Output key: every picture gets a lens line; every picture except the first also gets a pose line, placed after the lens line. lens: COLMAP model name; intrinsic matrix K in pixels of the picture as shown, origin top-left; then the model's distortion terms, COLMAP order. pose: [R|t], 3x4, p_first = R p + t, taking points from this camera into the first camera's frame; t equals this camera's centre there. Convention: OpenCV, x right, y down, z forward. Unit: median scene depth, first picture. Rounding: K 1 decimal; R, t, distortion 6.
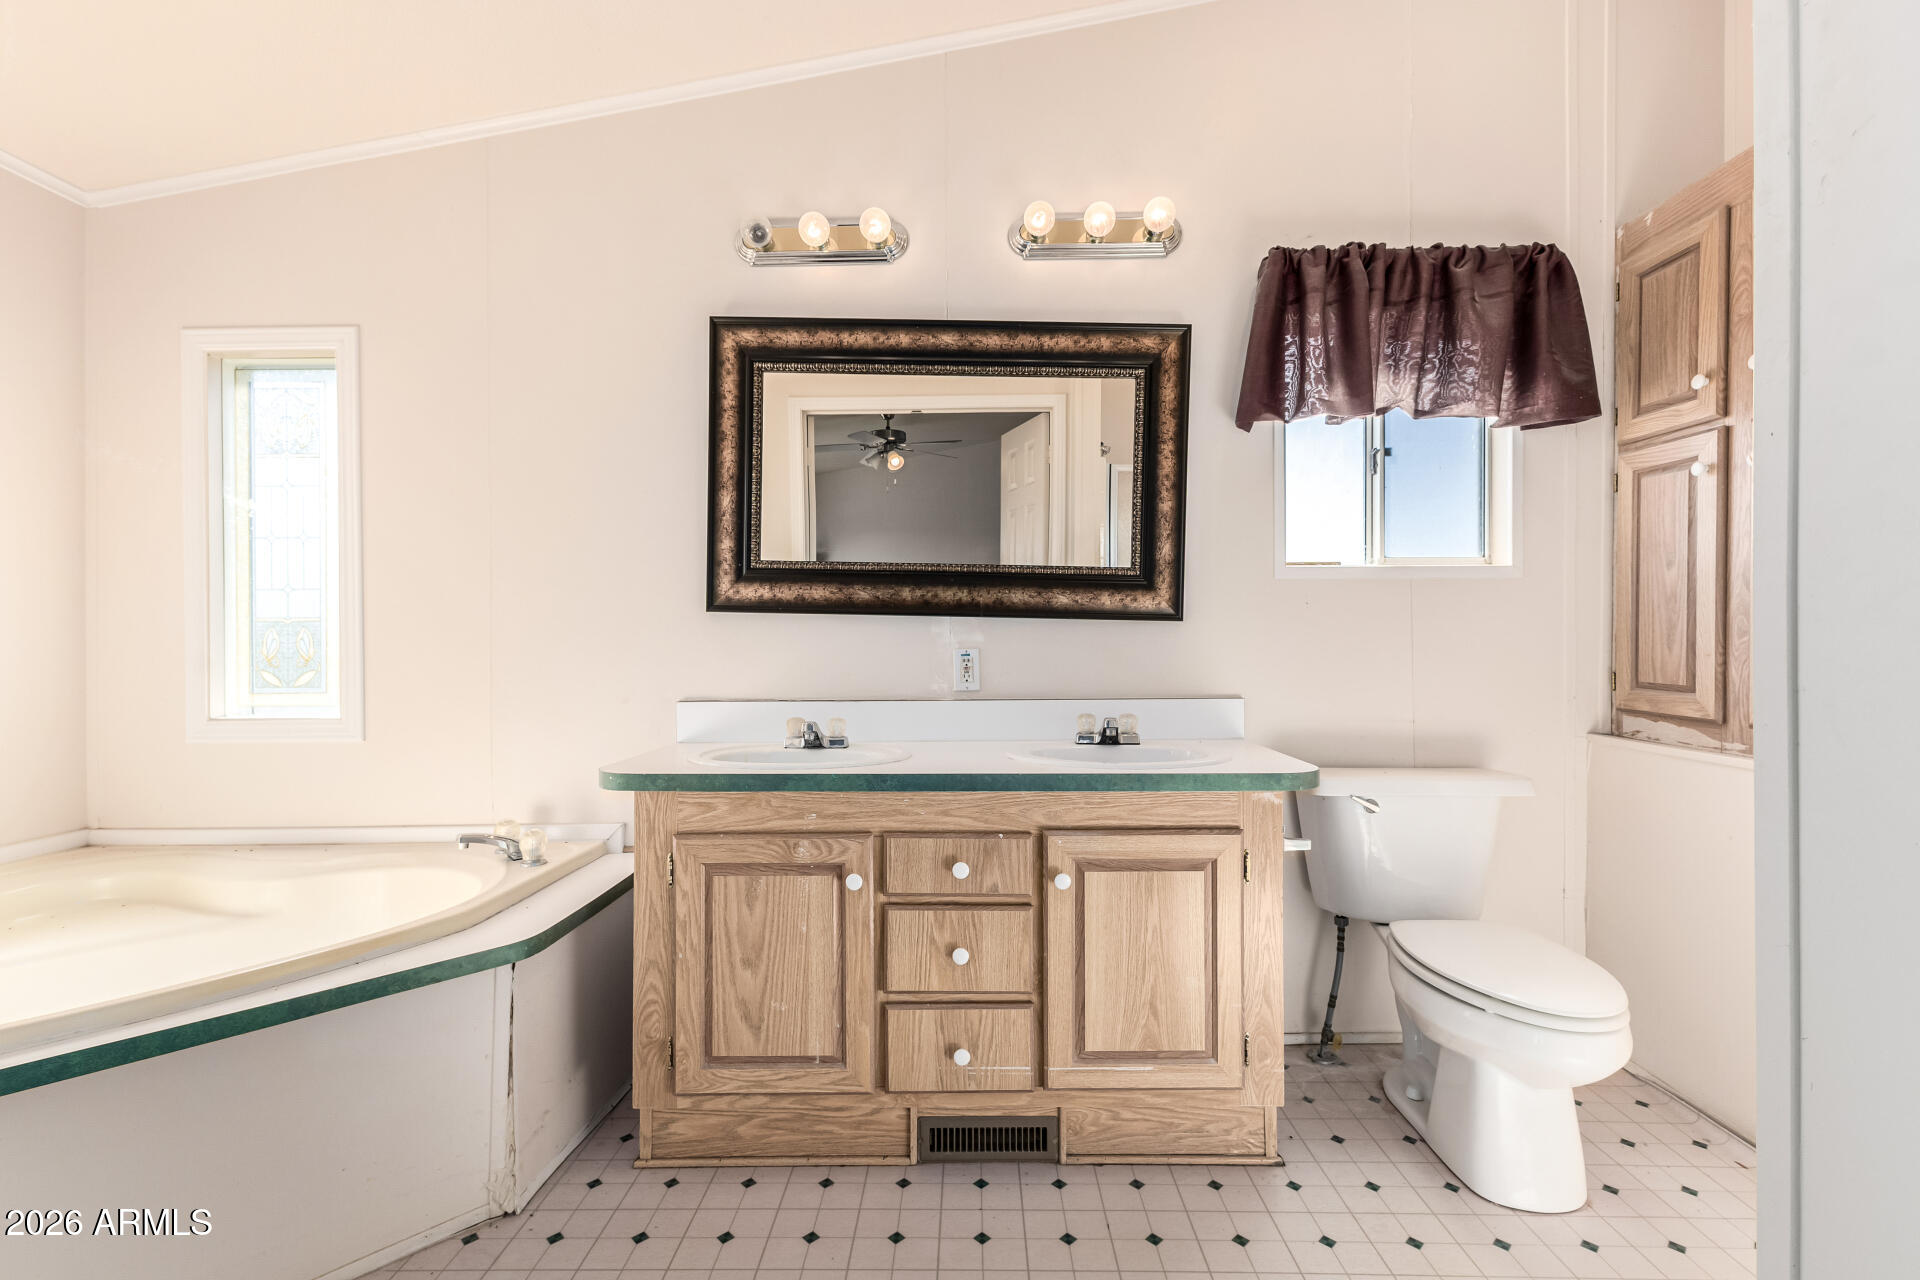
lens RADIAL K [[826.9, 0, 966.5], [0, 826.9, 633.7], [0, 0, 1]] dist [0.004780, -0.000708]
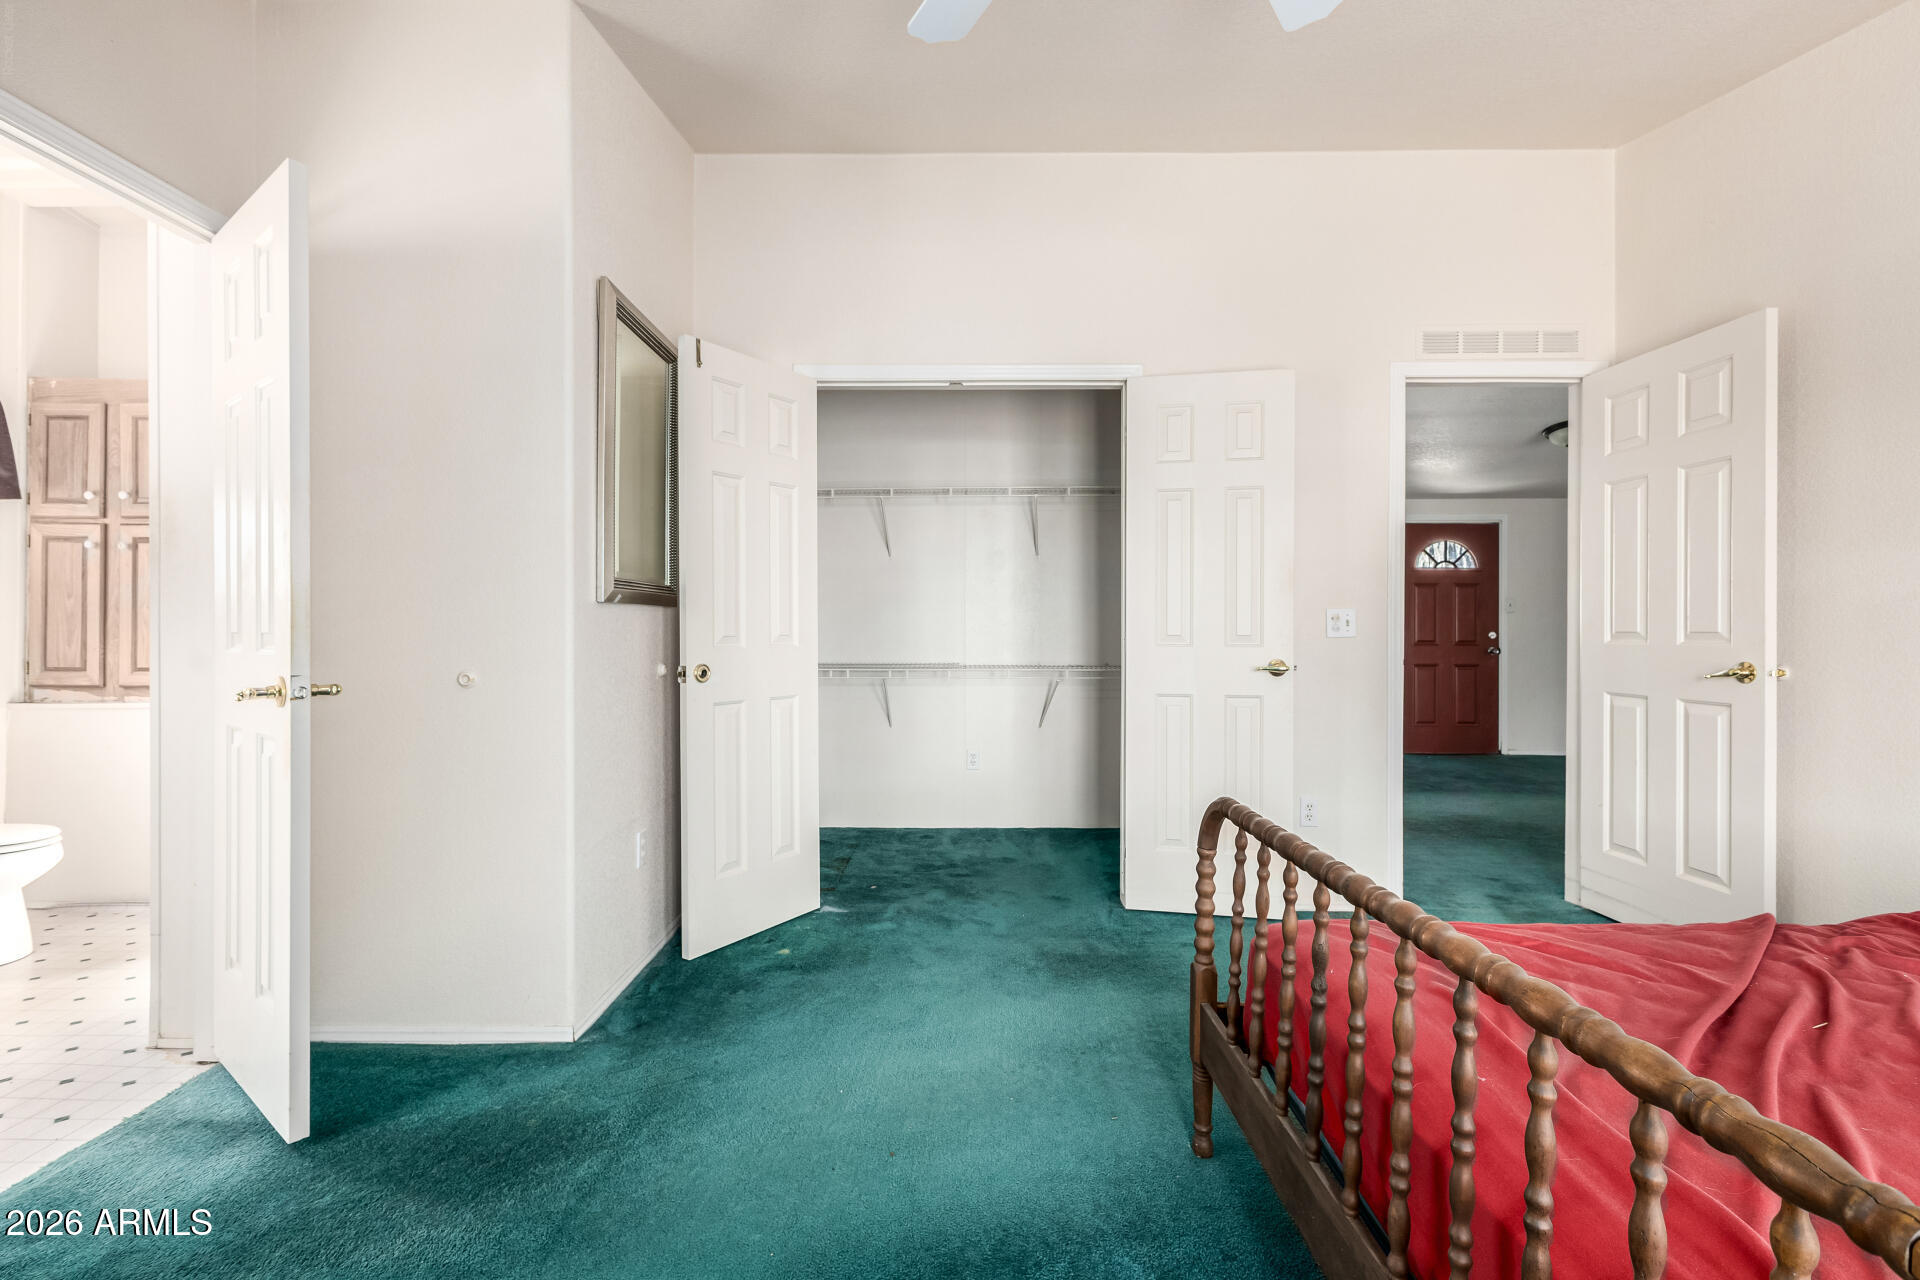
lens RADIAL K [[826.9, 0, 948.9], [0, 826.9, 631.2], [0, 0, 1]] dist [0.004780, -0.000708]
pose [[-0.000928, 0.000184, 1.000000, -0.828409], [-0.000199, 1.000000, -0.000184, -0.012488], [-1.000000, -0.000200, -0.000928, -0.775008]]
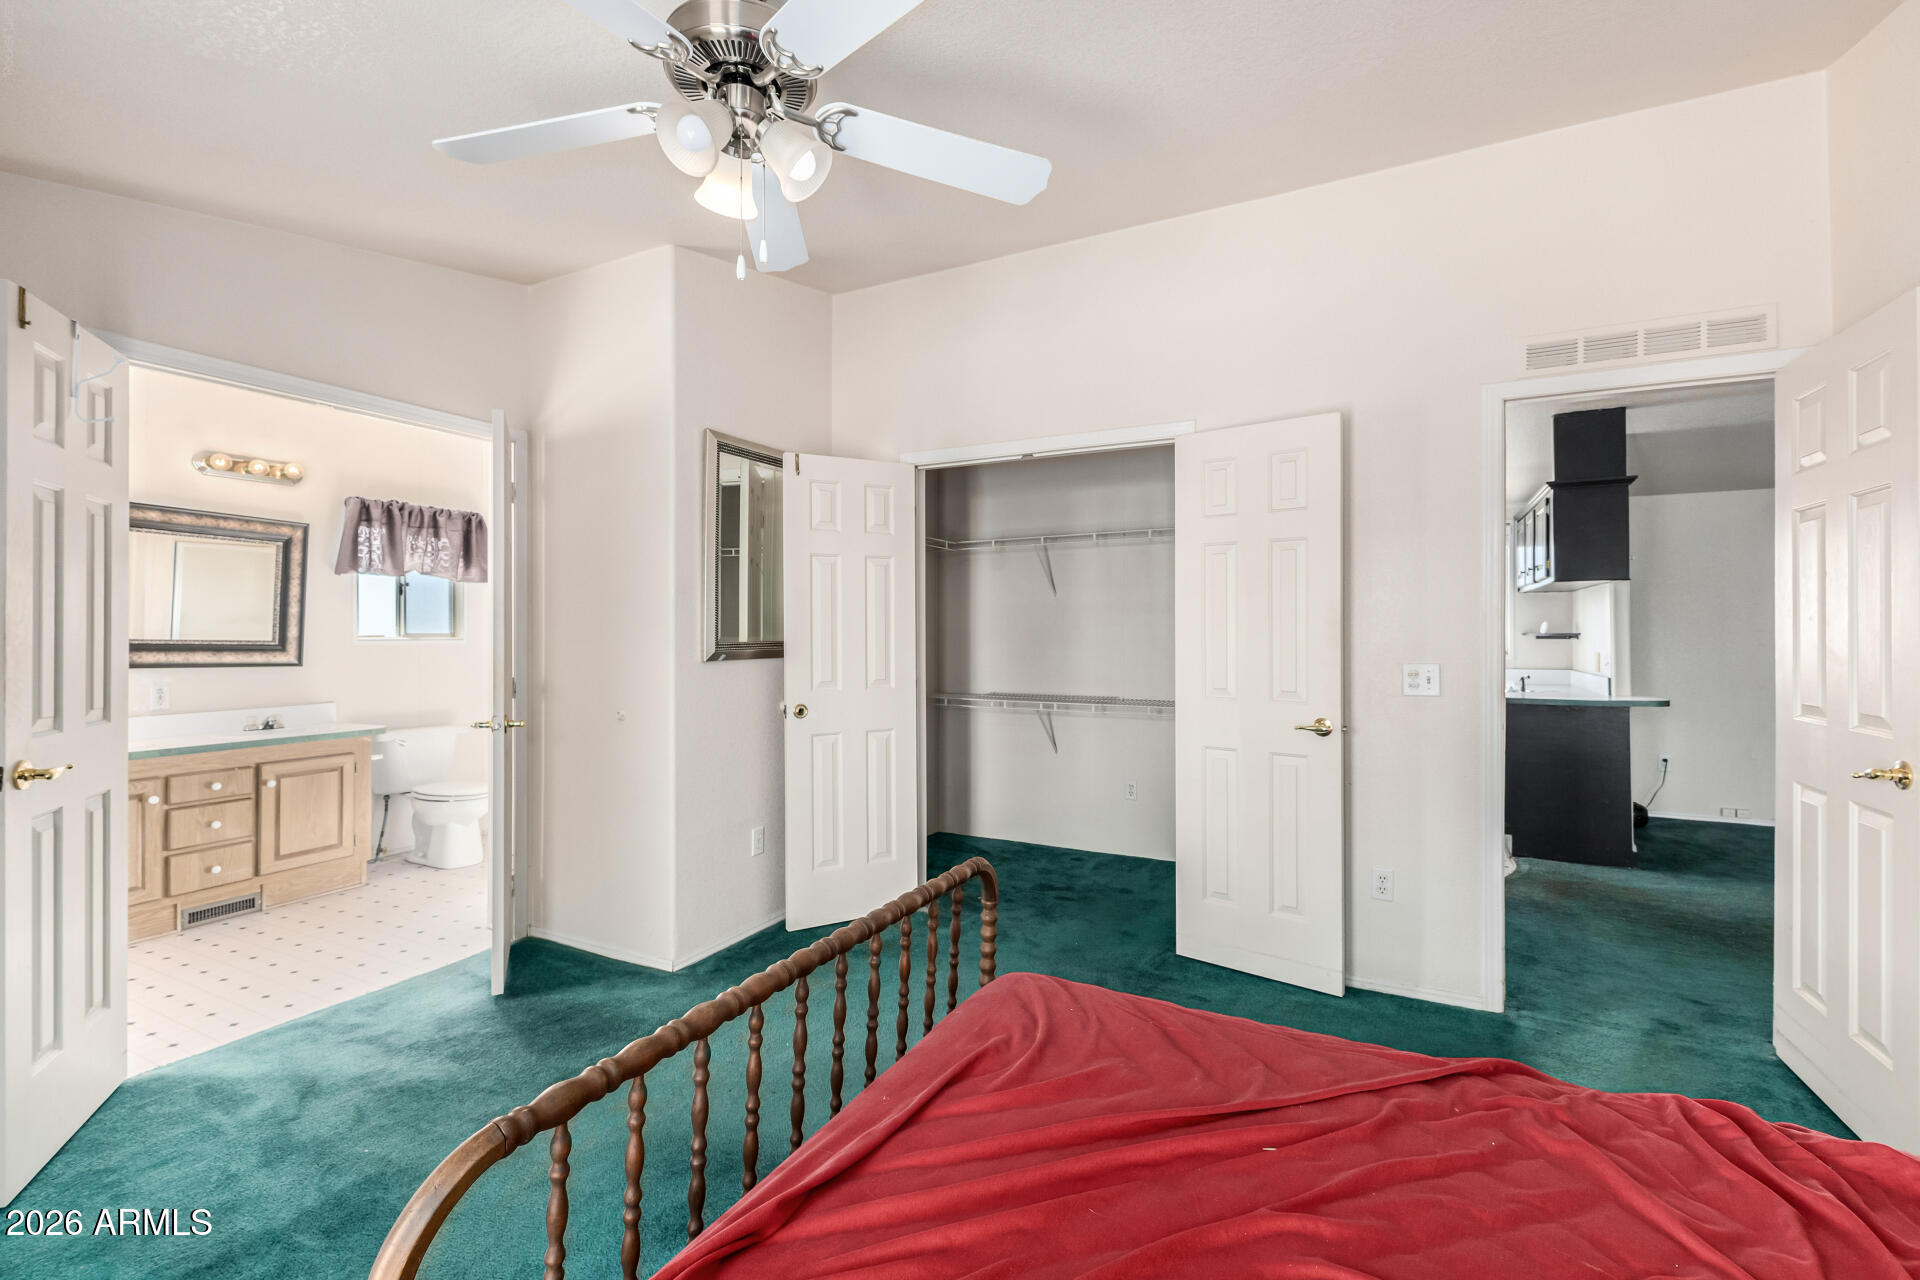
lens RADIAL K [[826.9, 0, 959.4], [0, 826.9, 629.6], [0, 0, 1]] dist [0.004780, -0.000708]
pose [[0.450519, 0.003853, 0.892759, -0.884793], [-0.001567, 0.999993, -0.003525, -0.108057], [-0.892766, 0.000189, 0.450522, -1.447260]]
